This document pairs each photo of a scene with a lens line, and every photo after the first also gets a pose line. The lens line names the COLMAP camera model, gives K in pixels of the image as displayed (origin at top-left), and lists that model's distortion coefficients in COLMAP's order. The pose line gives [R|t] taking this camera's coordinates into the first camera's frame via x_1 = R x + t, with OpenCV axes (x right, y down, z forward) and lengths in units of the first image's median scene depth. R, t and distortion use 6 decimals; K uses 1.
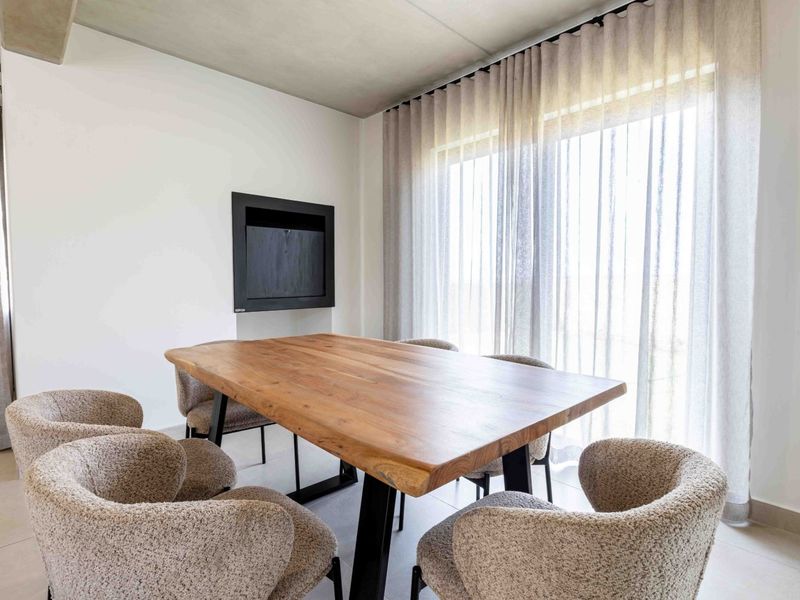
lens RADIAL K [[402.9, 0, 400.3], [0, 402.9, 297.2], [0, 0, 1]] dist [0.002864, -0.004324]
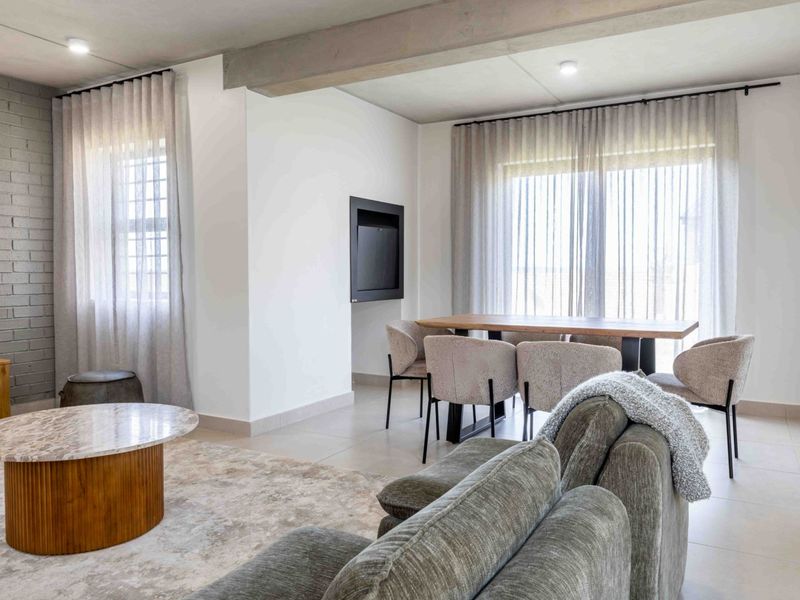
lens RADIAL K [[610.9, 0, 395.6], [0, 610.9, 292.8], [0, 0, 1]] dist [0.018146, -0.042065]
pose [[0.957783, -0.010923, 0.287284, -0.824012], [0.014540, 0.999840, -0.010462, 0.032118], [-0.287123, 0.014198, 0.957788, -0.706541]]
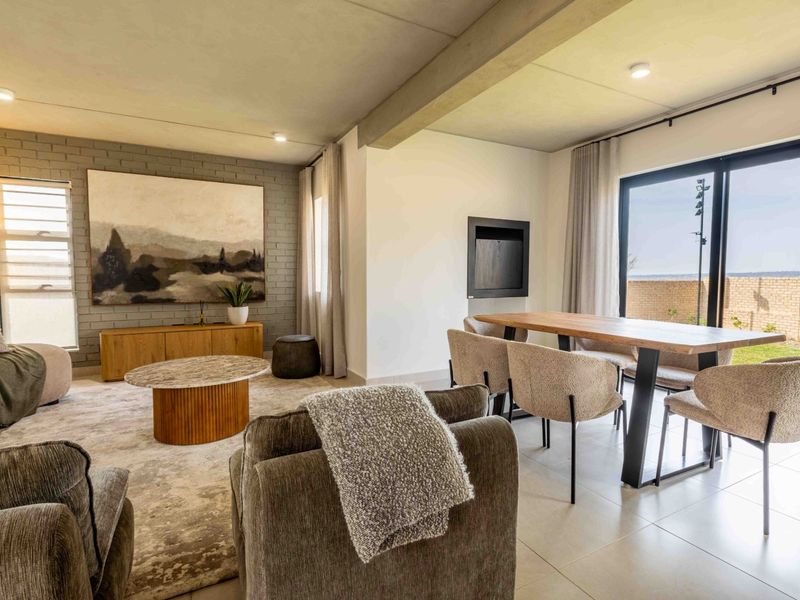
lens RADIAL K [[402.9, 0, 401.7], [0, 402.9, 299.6], [0, 0, 1]] dist [0.002864, -0.004324]
pose [[0.962699, 0.017265, -0.270024, -0.258807], [-0.013278, 0.999774, 0.016587, 0.022126], [0.270250, -0.012383, 0.962711, -0.509902]]
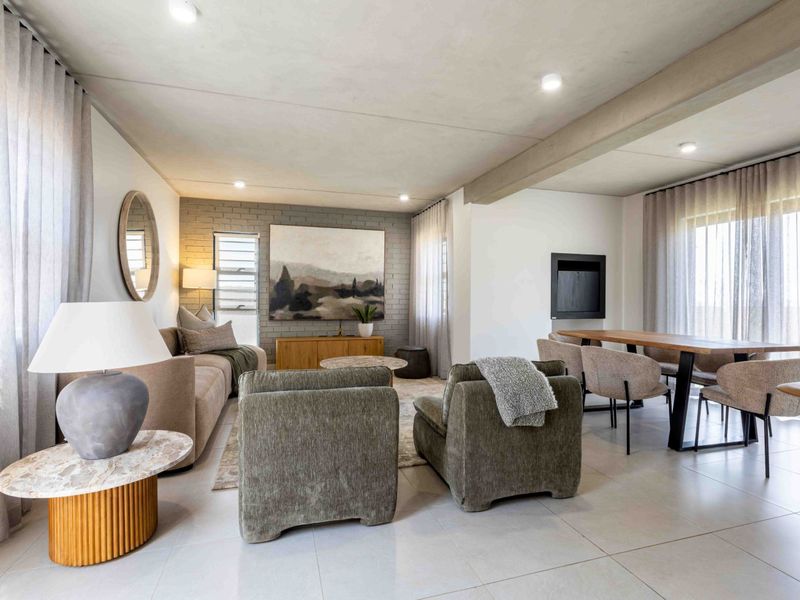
lens RADIAL K [[402.9, 0, 402.6], [0, 402.9, 299.4], [0, 0, 1]] dist [0.002864, -0.004324]
pose [[0.895357, 0.005987, -0.445308, -0.215838], [-0.025732, 0.998935, -0.038307, 0.038473], [0.444604, 0.045757, 0.894558, -0.961139]]
